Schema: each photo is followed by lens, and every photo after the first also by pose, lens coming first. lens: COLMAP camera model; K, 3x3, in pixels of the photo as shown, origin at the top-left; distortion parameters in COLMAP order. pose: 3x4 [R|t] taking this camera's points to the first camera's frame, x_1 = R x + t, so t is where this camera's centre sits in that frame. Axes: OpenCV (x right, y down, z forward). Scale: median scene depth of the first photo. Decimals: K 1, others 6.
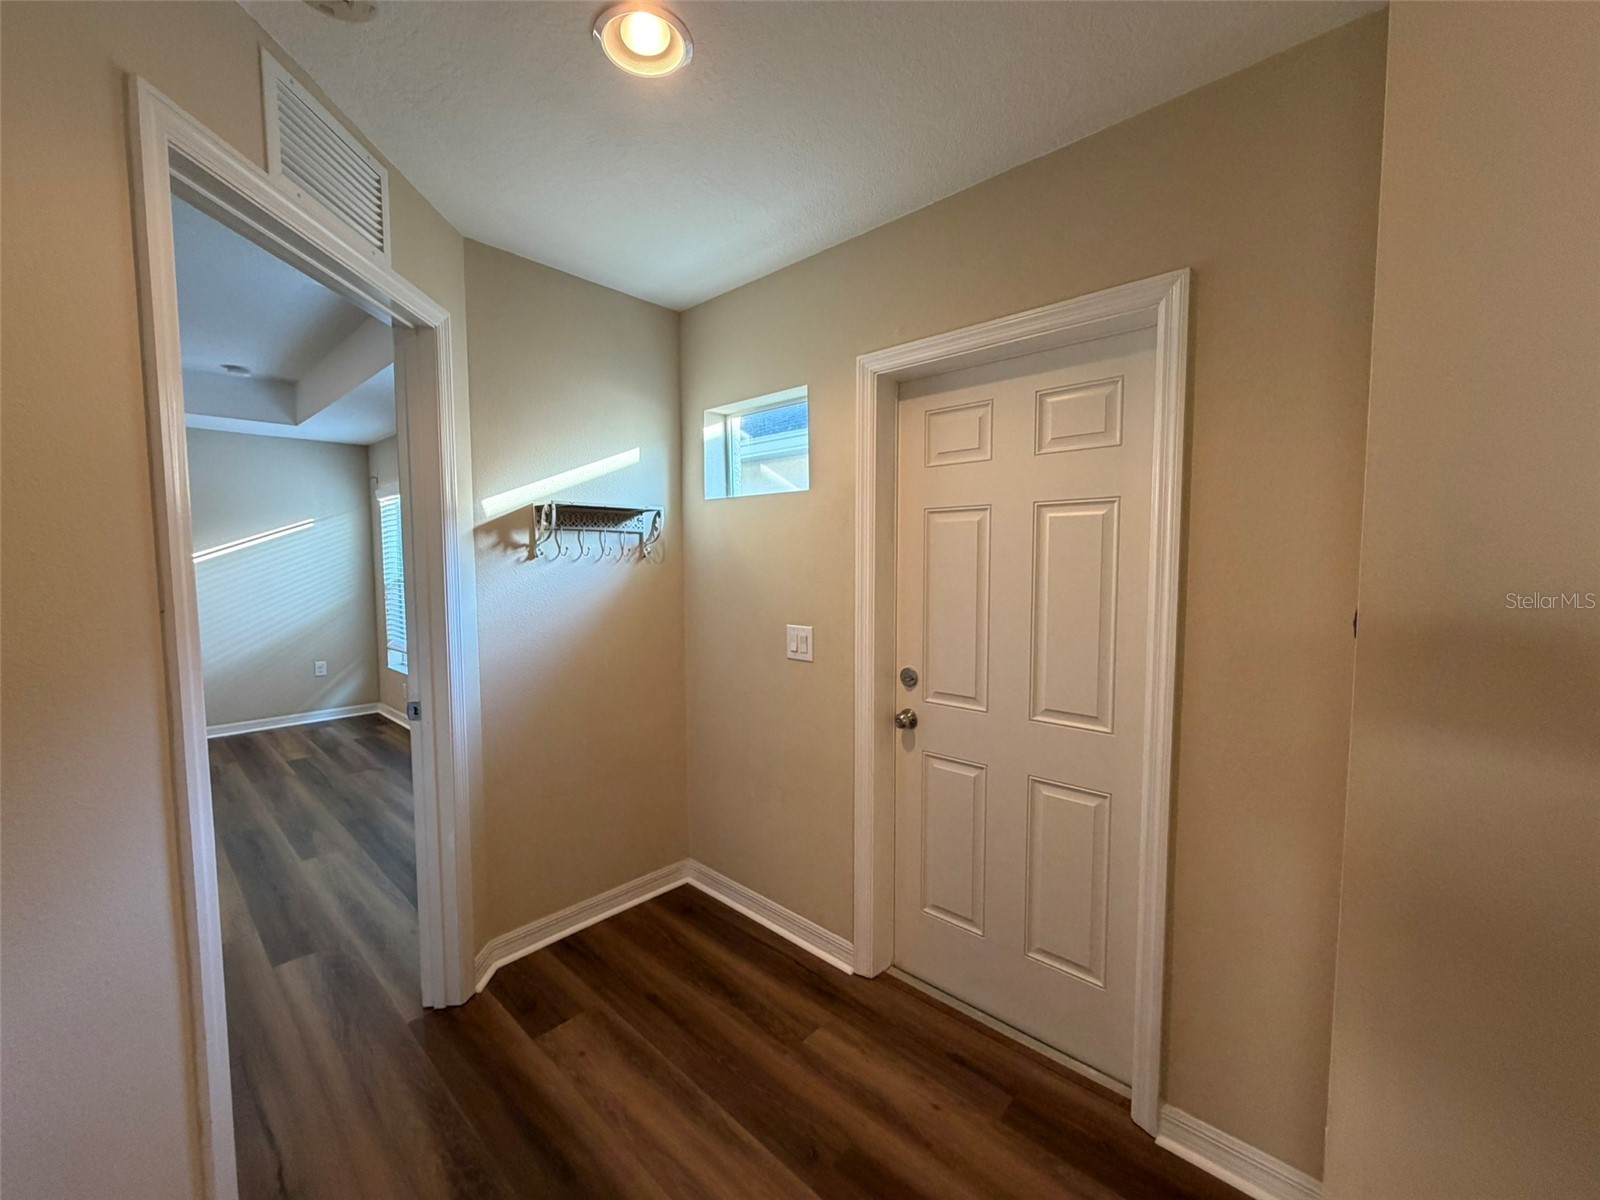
lens RADIAL K [[636.2, 0, 796.7], [0, 636.2, 599.3], [0, 0, 1]] dist [-0.000723, 0.000566]
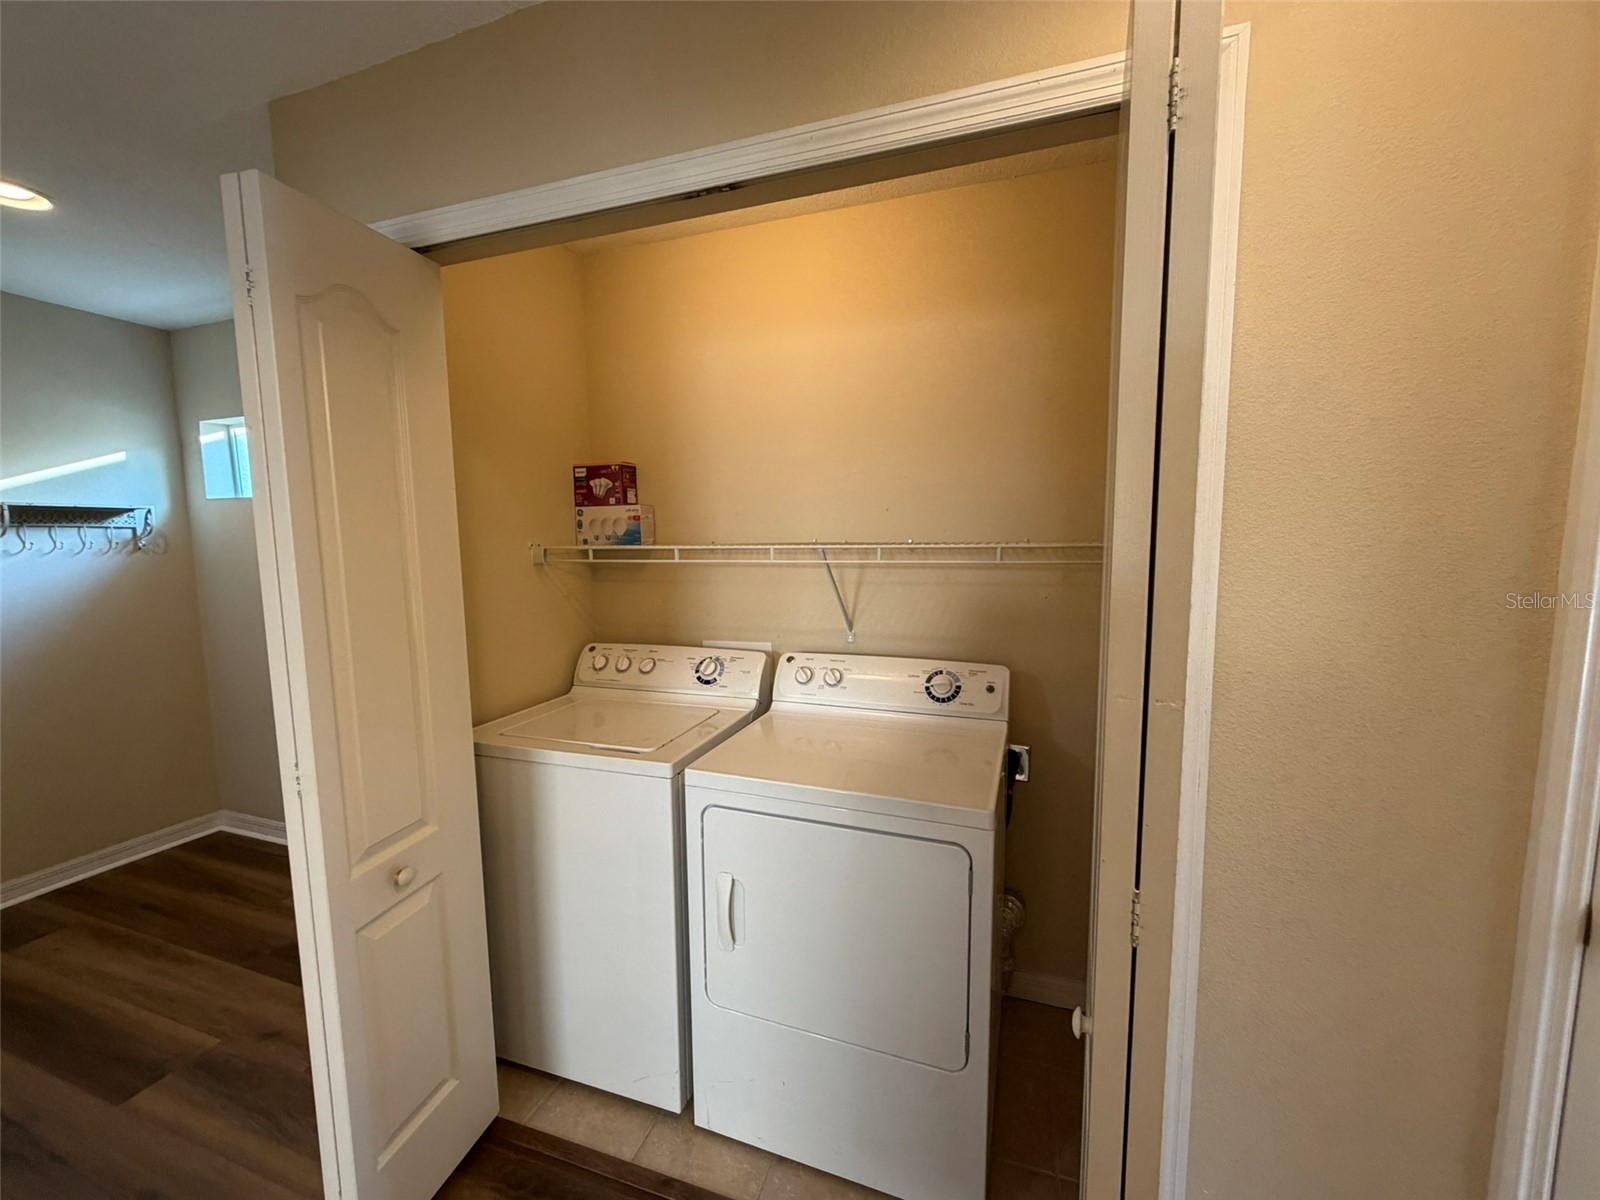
lens RADIAL K [[636.2, 0, 796.7], [0, 636.2, 599.3], [0, 0, 1]] dist [-0.000723, 0.000566]
pose [[0.917785, -0.049288, 0.394008, 0.365847], [0.036082, 0.998513, 0.040859, 0.017668], [-0.395436, -0.023283, 0.918198, -0.481095]]
